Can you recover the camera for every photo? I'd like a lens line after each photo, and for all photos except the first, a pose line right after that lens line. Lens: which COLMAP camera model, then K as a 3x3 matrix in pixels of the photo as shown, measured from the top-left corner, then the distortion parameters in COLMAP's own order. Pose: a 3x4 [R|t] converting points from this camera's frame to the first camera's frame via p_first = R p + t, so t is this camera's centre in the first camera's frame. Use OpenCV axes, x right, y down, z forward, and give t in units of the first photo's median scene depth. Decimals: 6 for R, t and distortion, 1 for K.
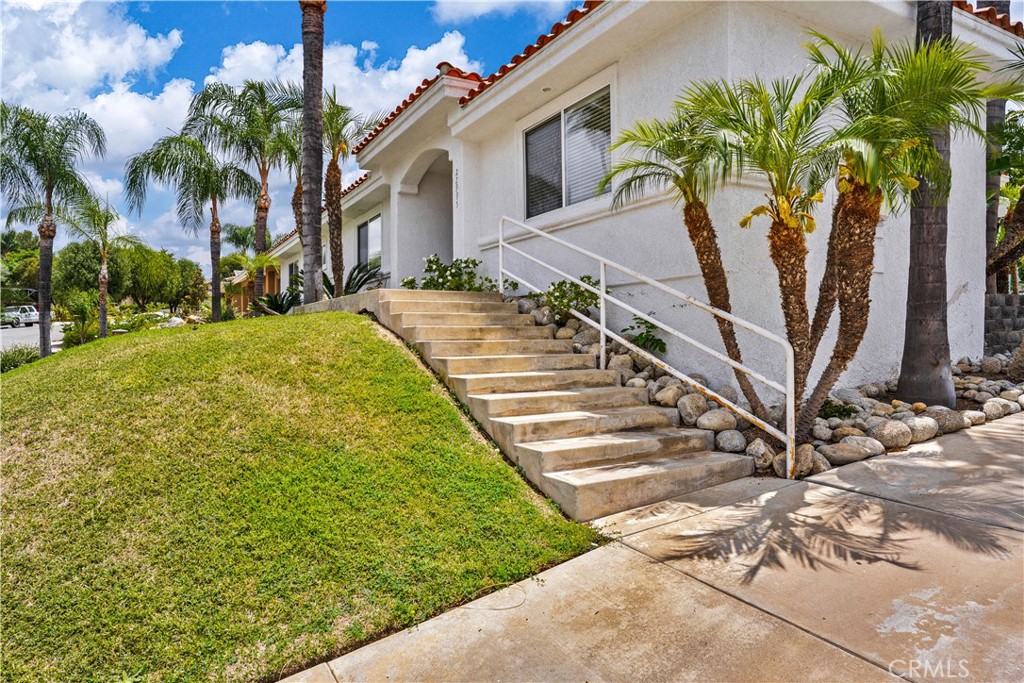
lens RADIAL K [[632.5, 0, 512.0], [0, 632.5, 341.5], [0, 0, 1]] dist [-0.004110, 0.028851]
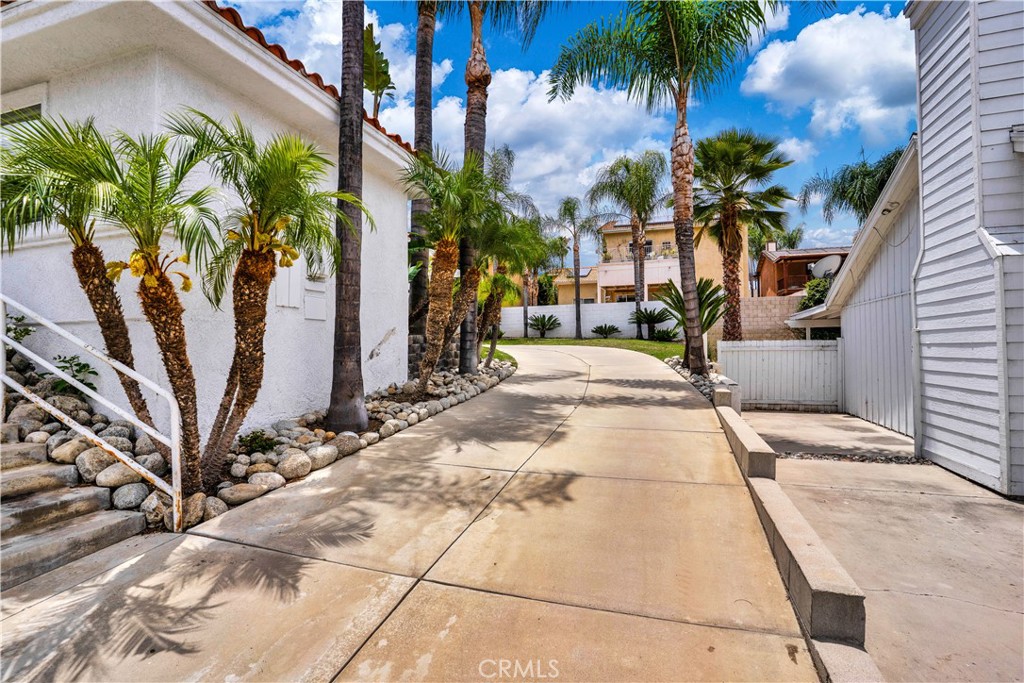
lens RADIAL K [[498.8, 0, 480.4], [0, 498.8, 341.6], [0, 0, 1]] dist [-0.003809, 0.000089]
pose [[0.792840, 0.006017, 0.609401, 0.312537], [0.004812, 0.999858, -0.016133, -0.066057], [-0.609411, 0.015724, 0.792698, 0.063740]]
